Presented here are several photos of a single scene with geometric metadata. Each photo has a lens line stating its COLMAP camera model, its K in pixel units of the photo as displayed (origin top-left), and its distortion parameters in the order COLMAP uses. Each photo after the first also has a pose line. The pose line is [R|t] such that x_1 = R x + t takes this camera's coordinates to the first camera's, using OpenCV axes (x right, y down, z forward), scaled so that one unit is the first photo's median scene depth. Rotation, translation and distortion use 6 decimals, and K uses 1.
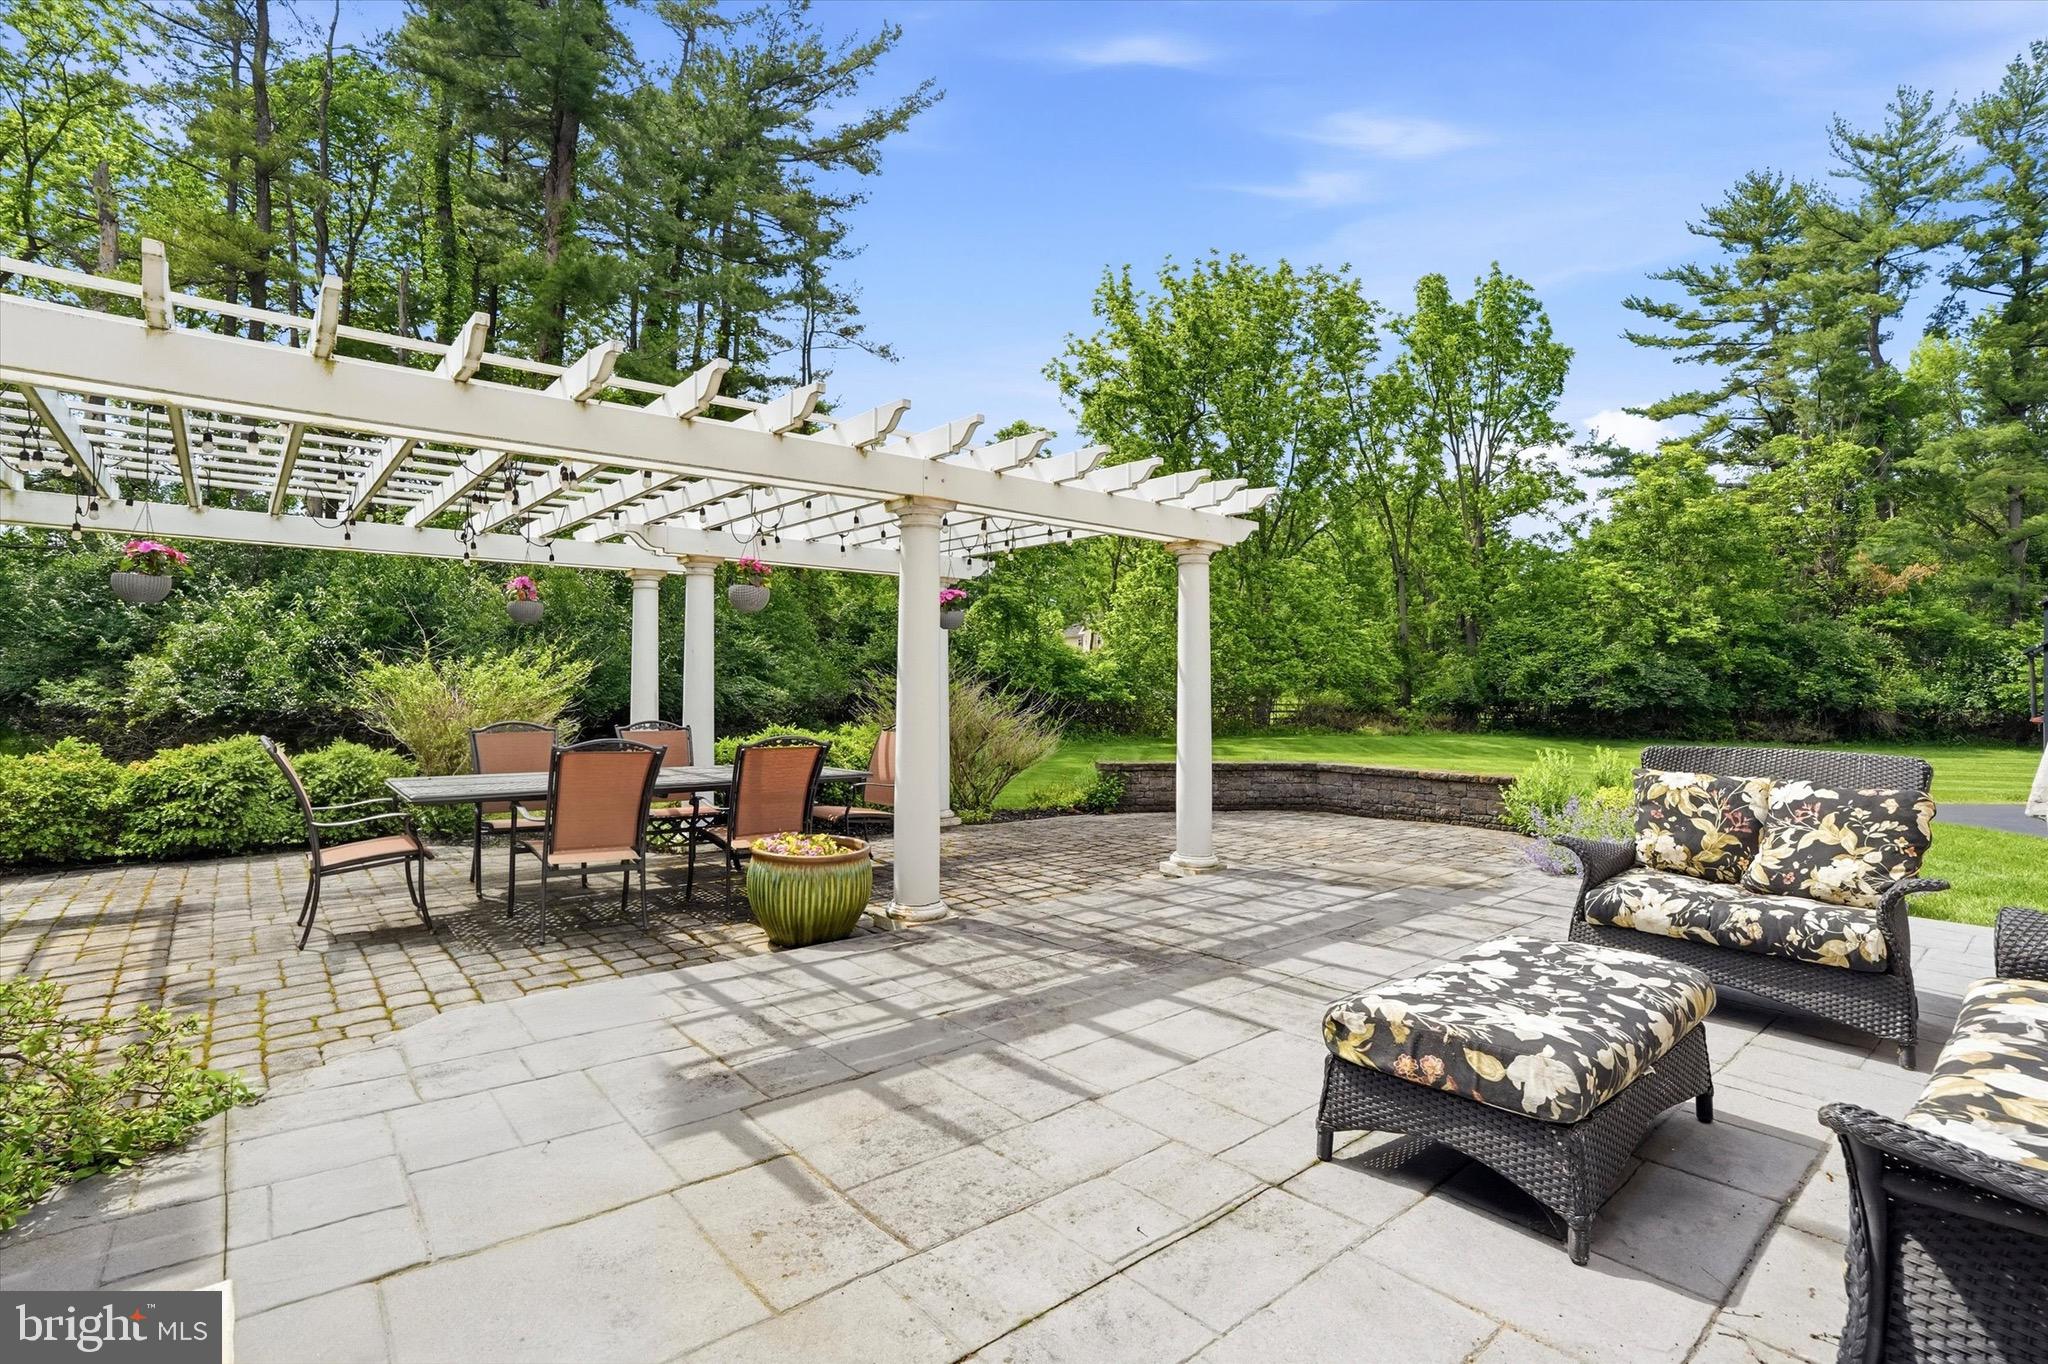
lens RADIAL K [[950.1, 0, 1024.0], [0, 950.1, 682.0], [0, 0, 1]] dist [-0.000093, -0.000122]
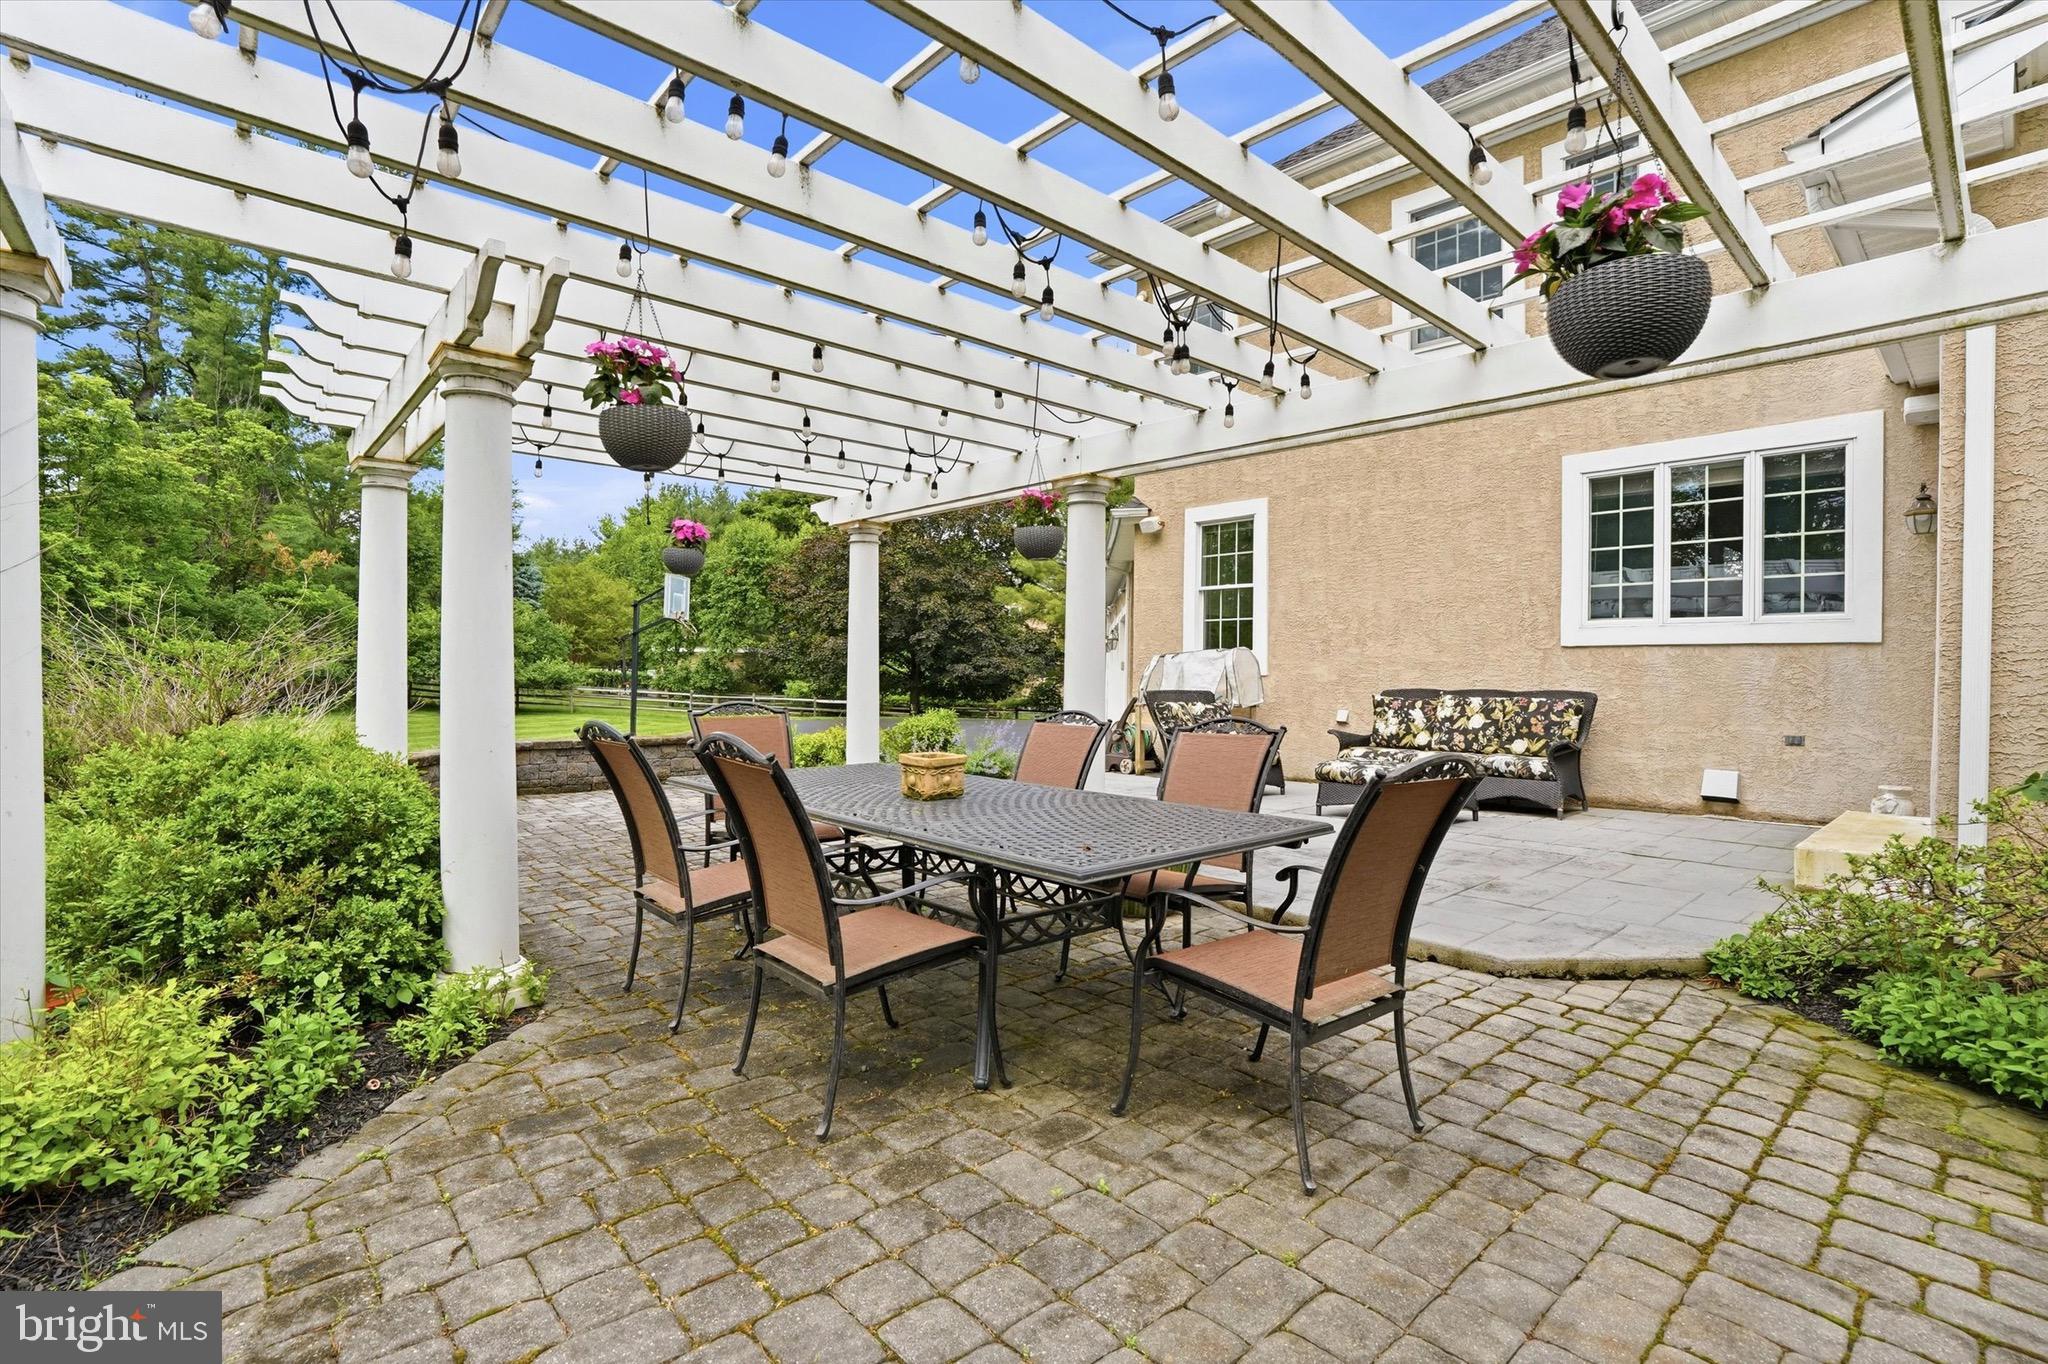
lens RADIAL K [[950.1, 0, 1024.0], [0, 950.1, 682.0], [0, 0, 1]] dist [-0.000093, -0.000122]
pose [[-0.058704, -0.018656, 0.998101, -0.230585], [-0.009761, 0.999788, 0.018114, 0.002630], [-0.998228, -0.008679, -0.058874, 0.225920]]
